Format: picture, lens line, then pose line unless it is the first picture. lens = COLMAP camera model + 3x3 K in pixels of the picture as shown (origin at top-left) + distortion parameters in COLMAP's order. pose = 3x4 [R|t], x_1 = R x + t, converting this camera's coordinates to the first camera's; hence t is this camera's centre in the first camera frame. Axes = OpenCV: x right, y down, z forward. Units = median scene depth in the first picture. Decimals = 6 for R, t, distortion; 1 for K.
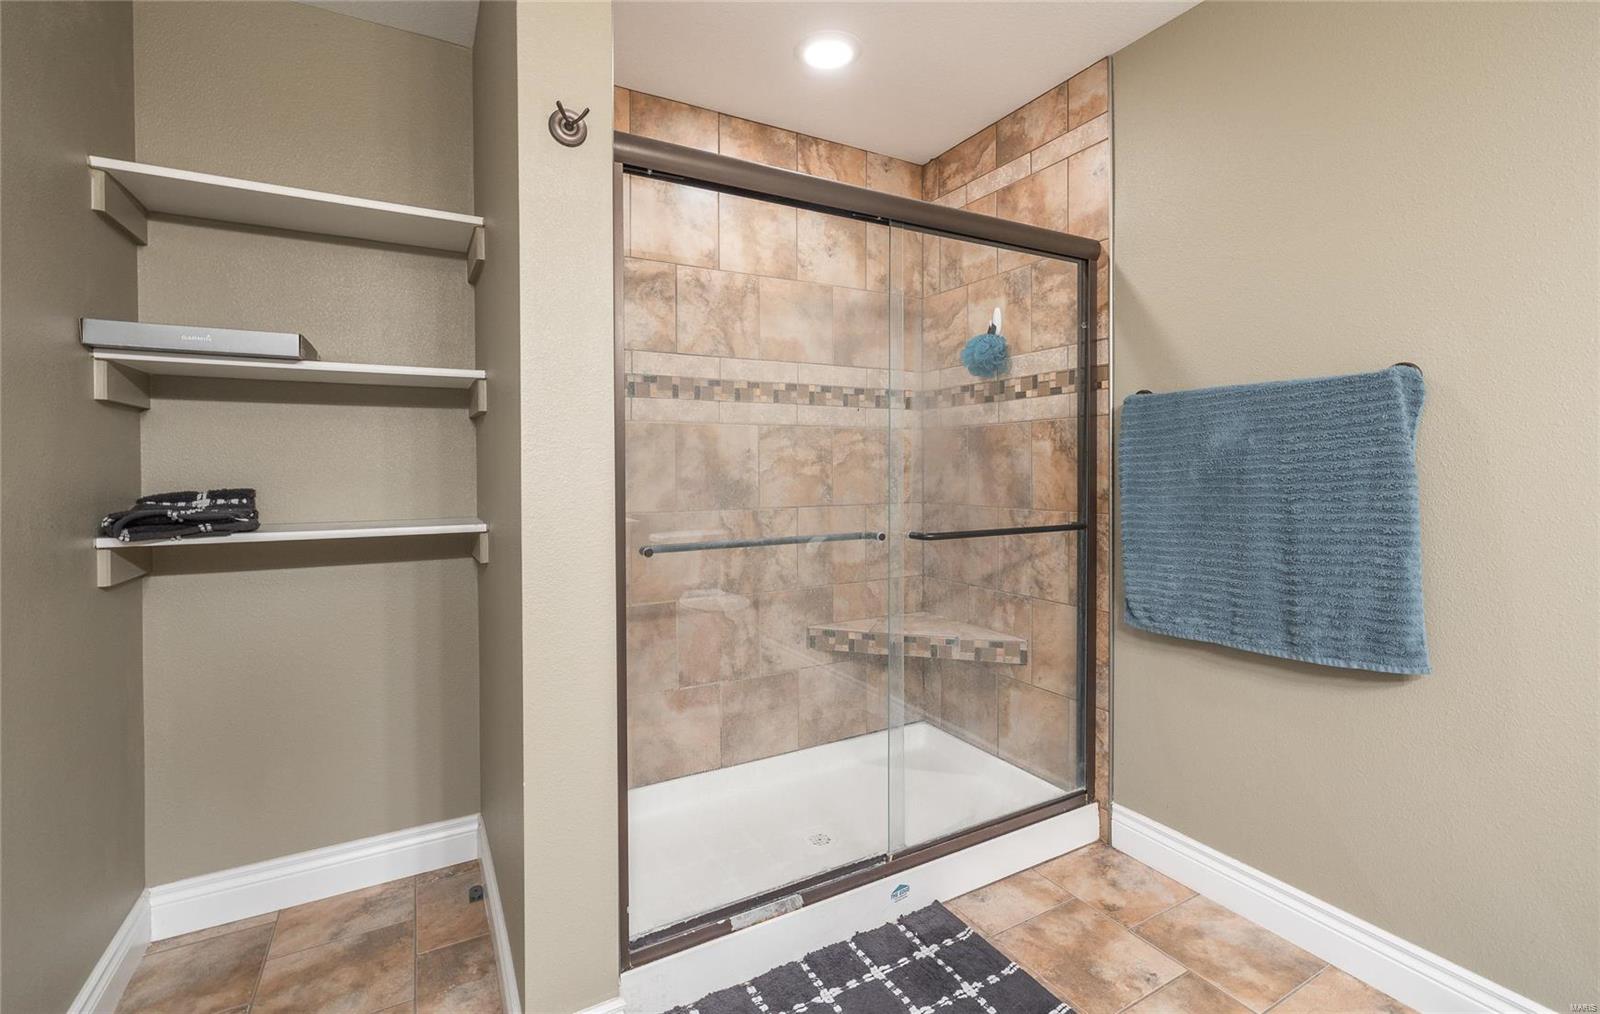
lens RADIAL K [[680.5, 0, 804.0], [0, 680.5, 471.6], [0, 0, 1]] dist [0.000537, 0.000153]
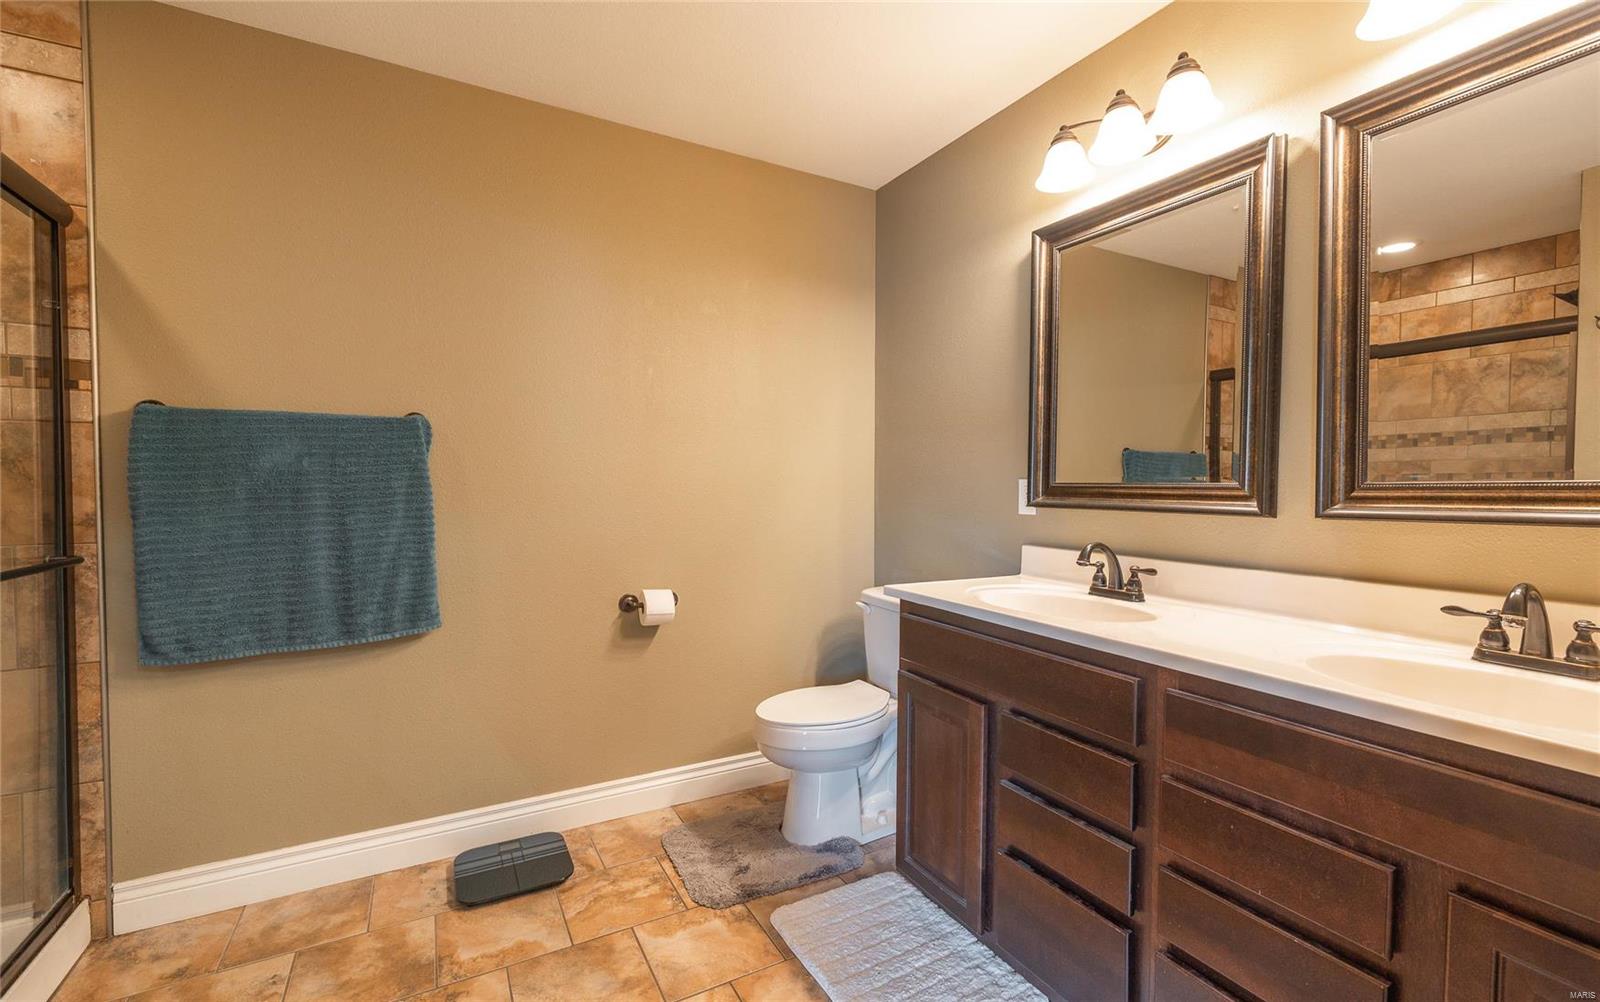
lens RADIAL K [[688.2, 0, 798.2], [0, 688.2, 499.0], [0, 0, 1]] dist [0.000923, -0.000007]
pose [[0.014281, -0.013082, 0.999812, -0.413362], [0.006323, 0.999896, 0.012993, 0.003706], [-0.999878, 0.006136, 0.014362, 0.148867]]
